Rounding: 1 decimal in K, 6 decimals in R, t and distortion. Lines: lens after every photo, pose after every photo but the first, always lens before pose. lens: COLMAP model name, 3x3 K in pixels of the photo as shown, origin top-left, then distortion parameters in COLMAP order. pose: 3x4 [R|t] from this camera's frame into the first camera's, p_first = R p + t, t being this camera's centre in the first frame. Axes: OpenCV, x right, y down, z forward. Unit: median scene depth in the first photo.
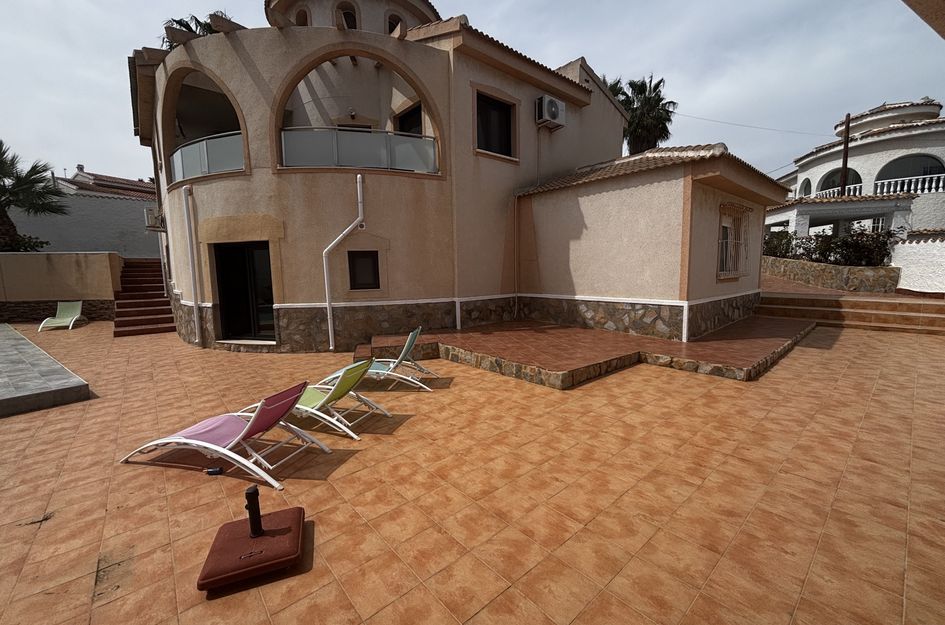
lens RADIAL K [[382.6, 0, 469.8], [0, 382.6, 312.6], [0, 0, 1]] dist [-0.000799, -0.000618]
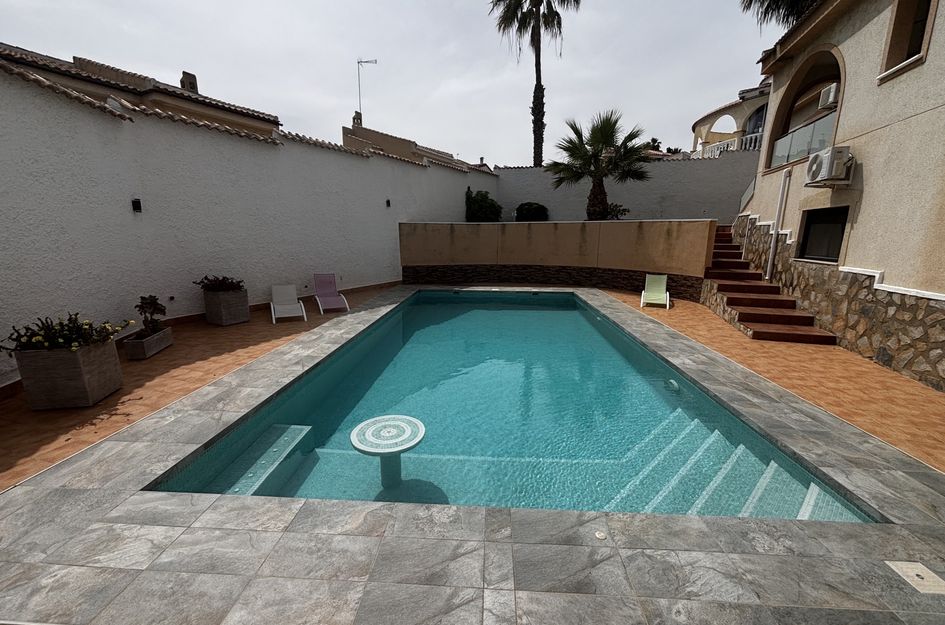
lens RADIAL K [[382.2, 0, 472.6], [0, 382.2, 311.7], [0, 0, 1]] dist [0.001792, -0.000598]
pose [[0.542584, 0.187017, -0.818919, -0.788766], [-0.113485, 0.982283, 0.149133, -0.043264], [0.832300, 0.012018, 0.554195, 0.186590]]
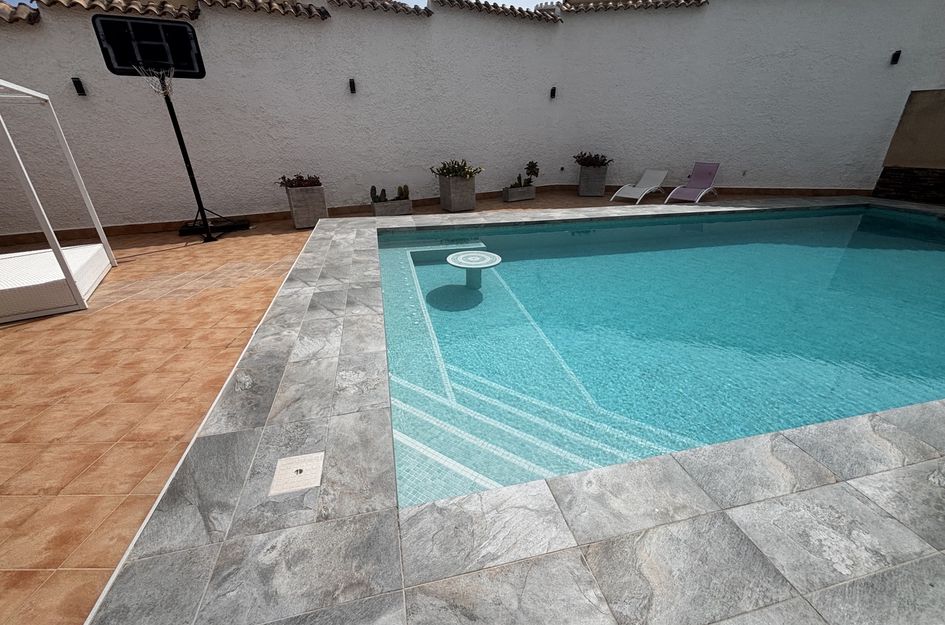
lens RADIAL K [[382.6, 0, 469.8], [0, 382.6, 312.6], [0, 0, 1]] dist [-0.000799, -0.000618]
pose [[-0.651274, 0.335336, -0.680728, -0.751855], [-0.076184, 0.863636, 0.498326, -0.046670], [0.755008, 0.376408, -0.536917, 0.727441]]
